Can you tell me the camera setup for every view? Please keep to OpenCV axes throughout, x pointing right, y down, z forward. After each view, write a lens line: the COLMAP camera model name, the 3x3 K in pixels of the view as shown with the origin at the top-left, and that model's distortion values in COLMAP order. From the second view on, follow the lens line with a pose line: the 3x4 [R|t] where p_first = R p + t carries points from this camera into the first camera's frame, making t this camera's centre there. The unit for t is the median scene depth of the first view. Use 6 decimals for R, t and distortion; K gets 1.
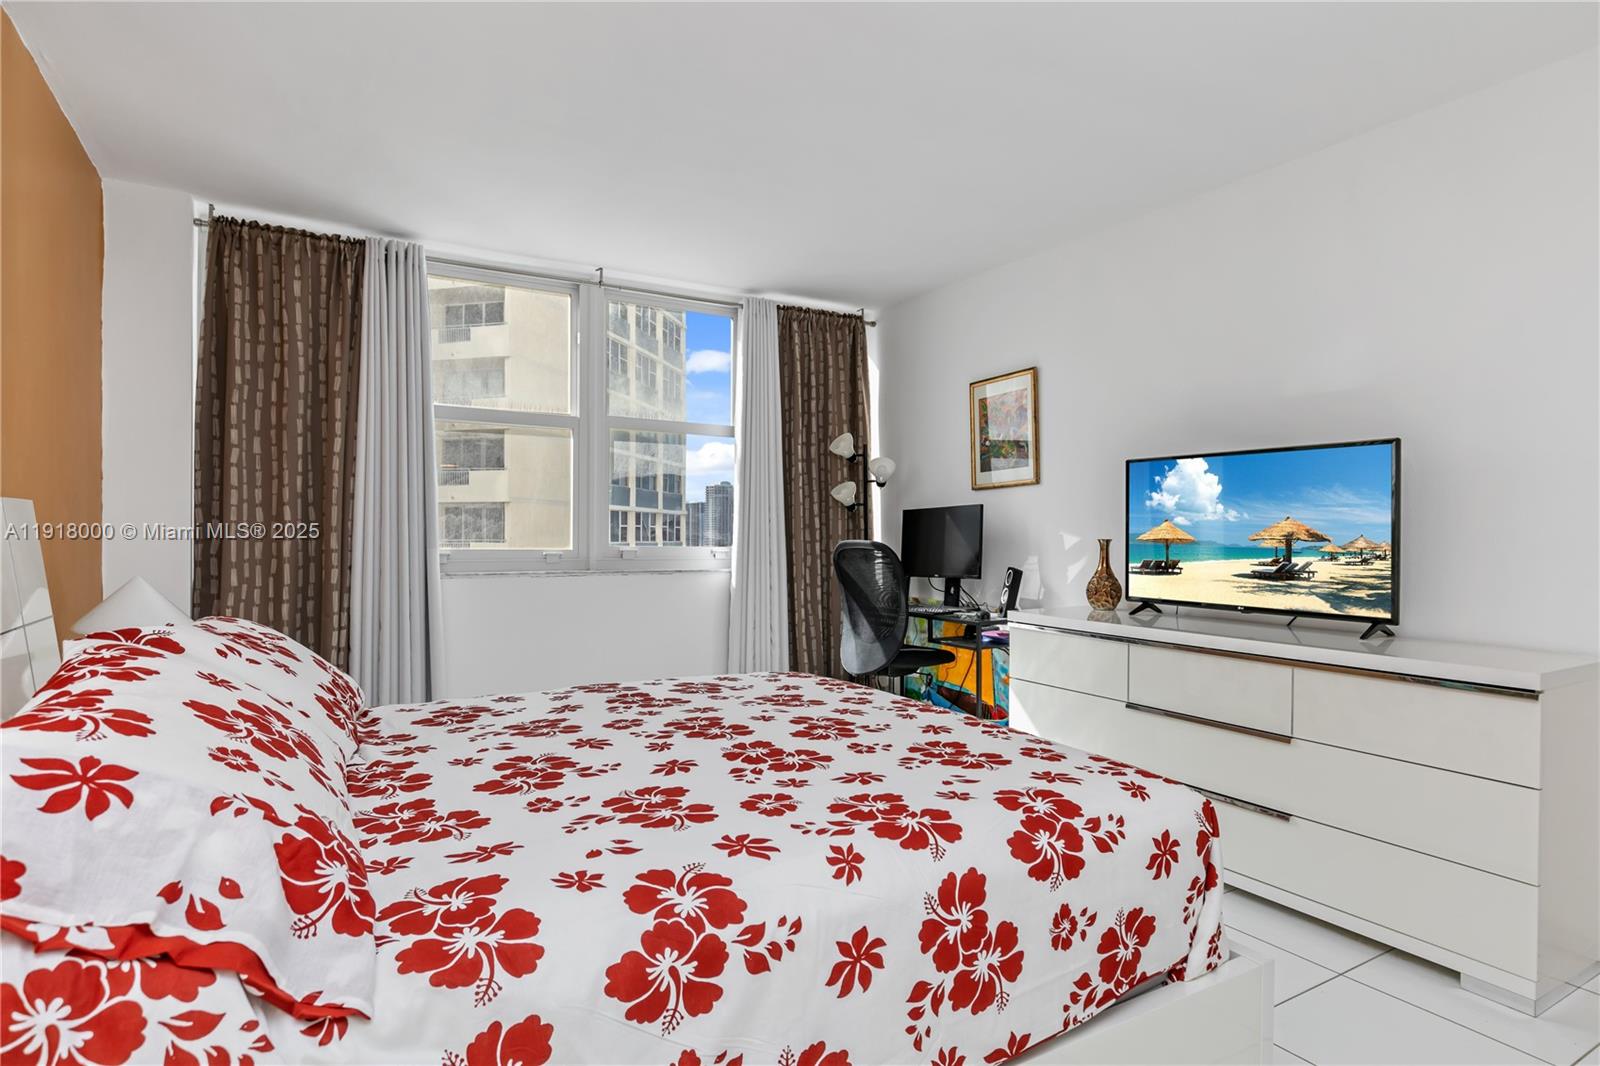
lens RADIAL K [[854.2, 0, 801.8], [0, 854.2, 532.7], [0, 0, 1]] dist [-0.001931, -0.000116]
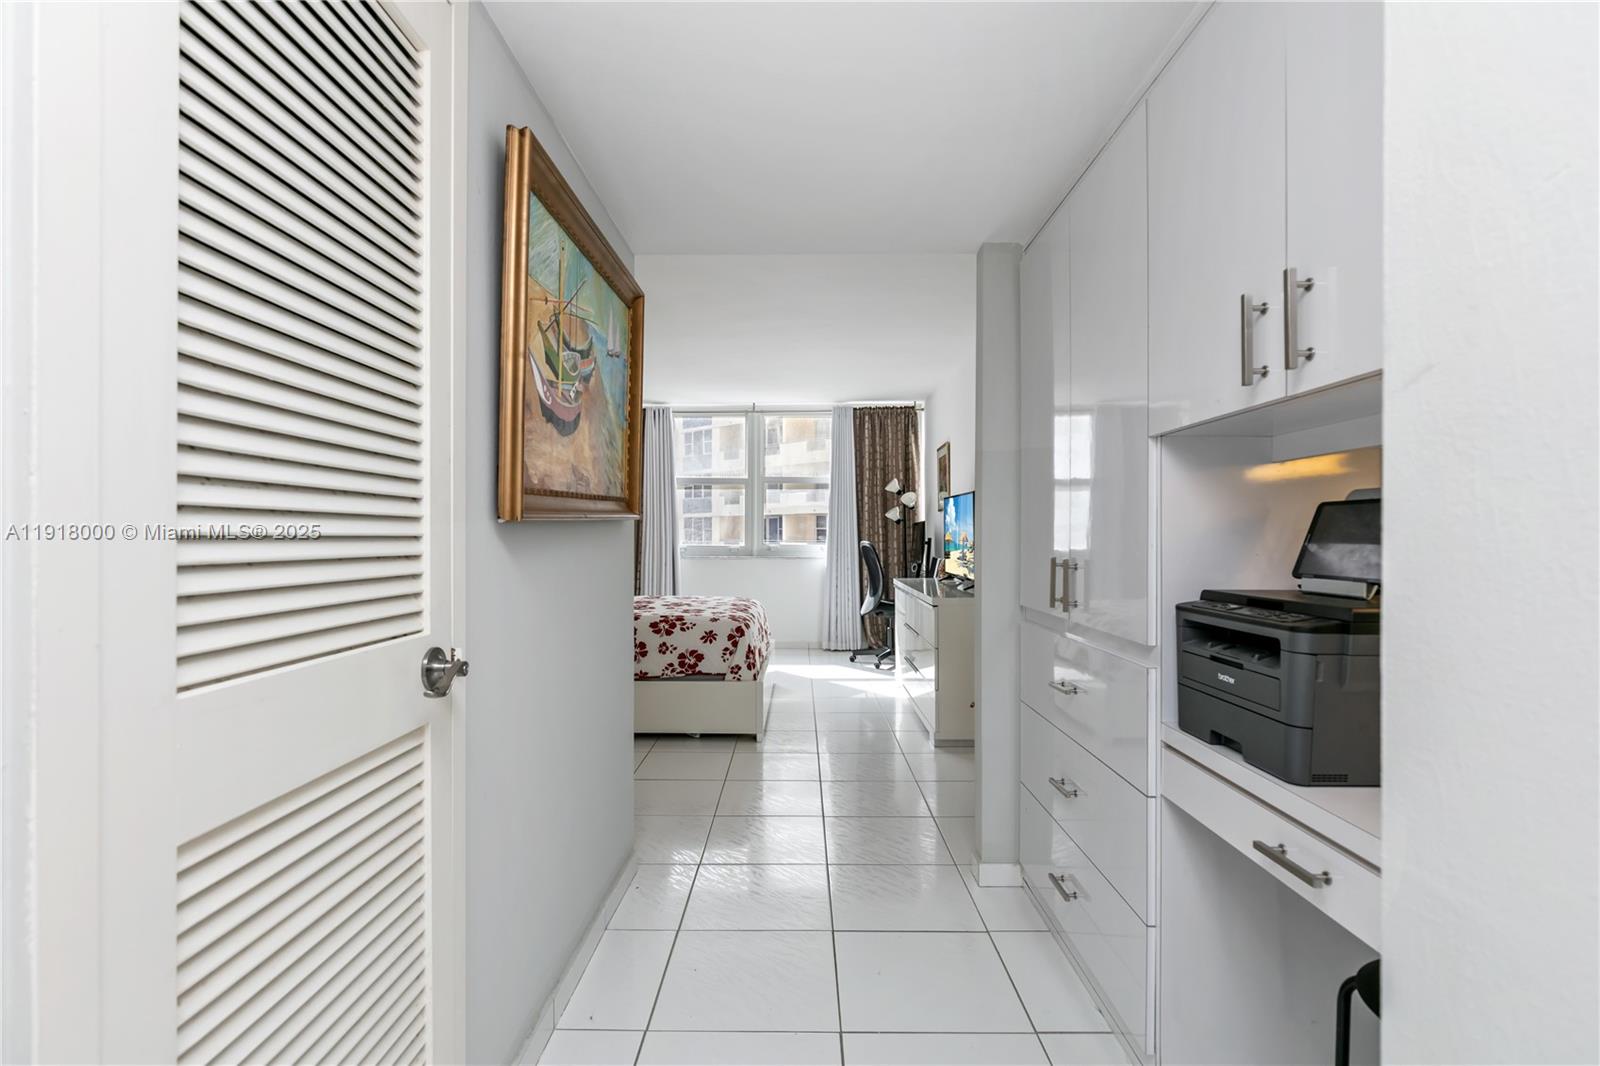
lens RADIAL K [[746.5, 0, 799.9], [0, 746.5, 534.9], [0, 0, 1]] dist [-0.003827, -0.000660]
pose [[0.862411, -0.005828, -0.506176, 2.084884], [0.005046, 0.999983, -0.002916, -0.001409], [0.506184, -0.000039, 0.862425, -1.233525]]
